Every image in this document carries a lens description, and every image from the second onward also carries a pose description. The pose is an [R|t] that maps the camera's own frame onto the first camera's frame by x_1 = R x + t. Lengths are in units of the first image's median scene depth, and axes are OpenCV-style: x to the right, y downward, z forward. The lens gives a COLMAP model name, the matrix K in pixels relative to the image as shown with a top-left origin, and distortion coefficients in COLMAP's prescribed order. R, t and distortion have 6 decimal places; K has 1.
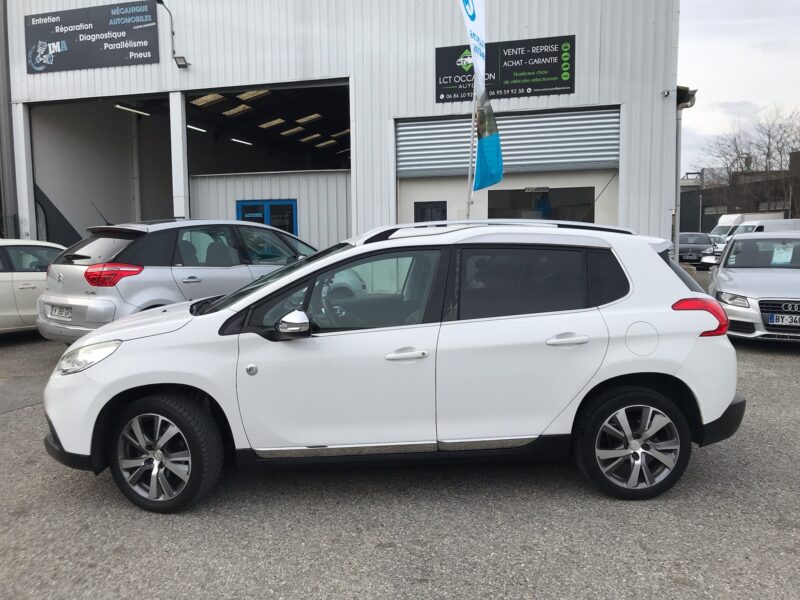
lens RADIAL K [[658.9, 0, 391.7], [0, 658.9, 294.6], [0, 0, 1]] dist [0.030314, -0.018967]
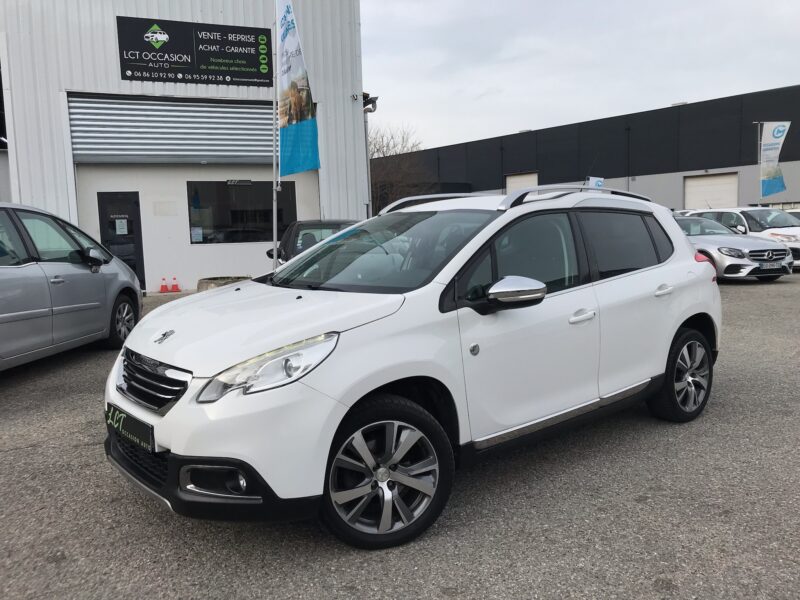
lens RADIAL K [[658.9, 0, 394.1], [0, 658.9, 294.6], [0, 0, 1]] dist [0.030314, -0.018967]
pose [[0.798203, -0.074030, 0.597822, -0.202103], [0.076921, 0.996822, 0.020735, 0.003971], [-0.597457, 0.029434, 0.801361, 0.091933]]
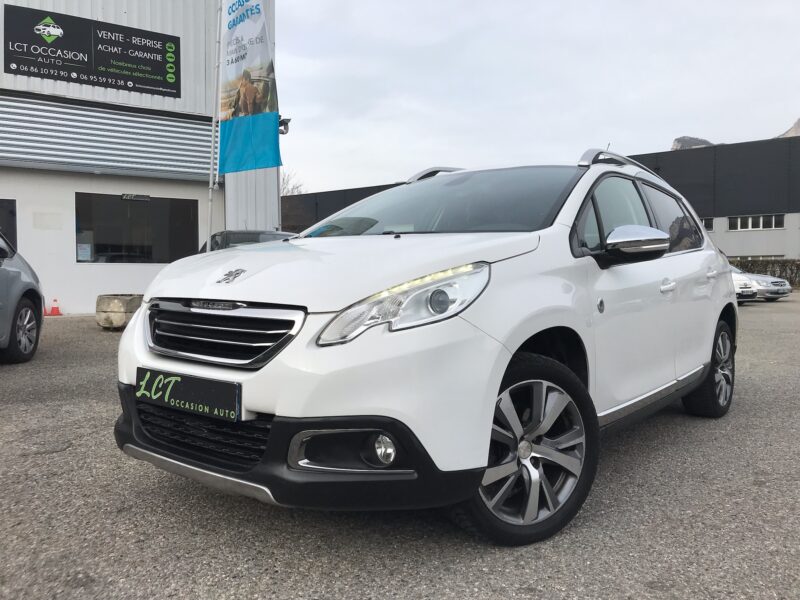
lens RADIAL K [[658.9, 0, 396.2], [0, 658.9, 294.1], [0, 0, 1]] dist [0.030314, -0.018967]
pose [[0.660411, -0.009348, 0.750846, -0.228712], [0.060290, 0.997354, -0.040611, 0.029403], [-0.748480, 0.072088, 0.659228, 0.171023]]
